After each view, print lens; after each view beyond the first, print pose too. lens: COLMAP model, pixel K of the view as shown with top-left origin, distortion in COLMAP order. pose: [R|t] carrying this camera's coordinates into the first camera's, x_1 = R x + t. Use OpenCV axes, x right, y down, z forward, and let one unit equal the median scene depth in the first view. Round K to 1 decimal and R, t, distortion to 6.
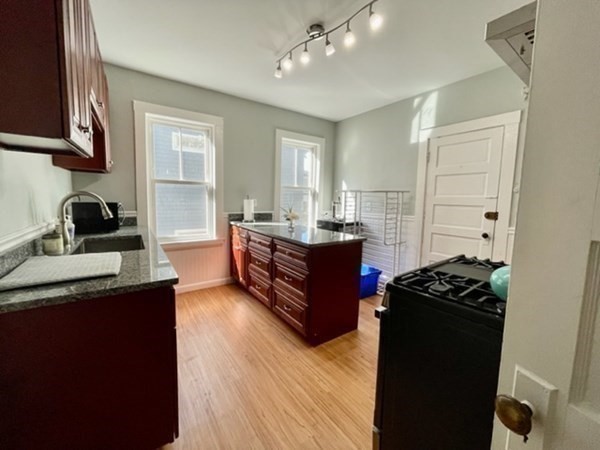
lens RADIAL K [[246.1, 0, 300.0], [0, 246.1, 225.0], [0, 0, 1]] dist [-0.002708, -0.000195]
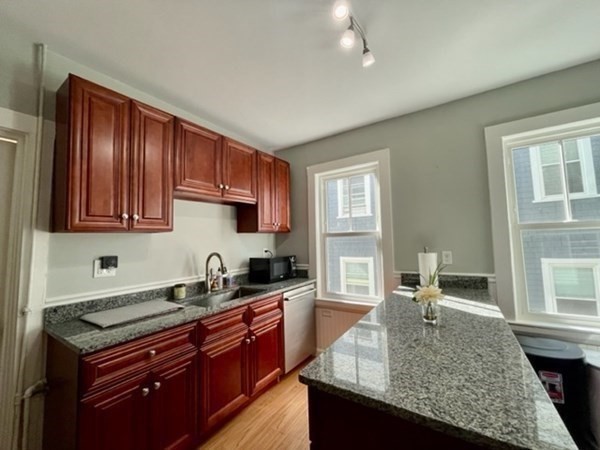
lens RADIAL K [[246.1, 0, 300.0], [0, 246.1, 225.0], [0, 0, 1]] dist [-0.002708, -0.000195]
pose [[0.359764, -0.096148, -0.928076, 0.278410], [-0.074108, 0.988590, -0.131144, -0.068278], [0.930096, 0.115959, 0.348533, 0.469259]]
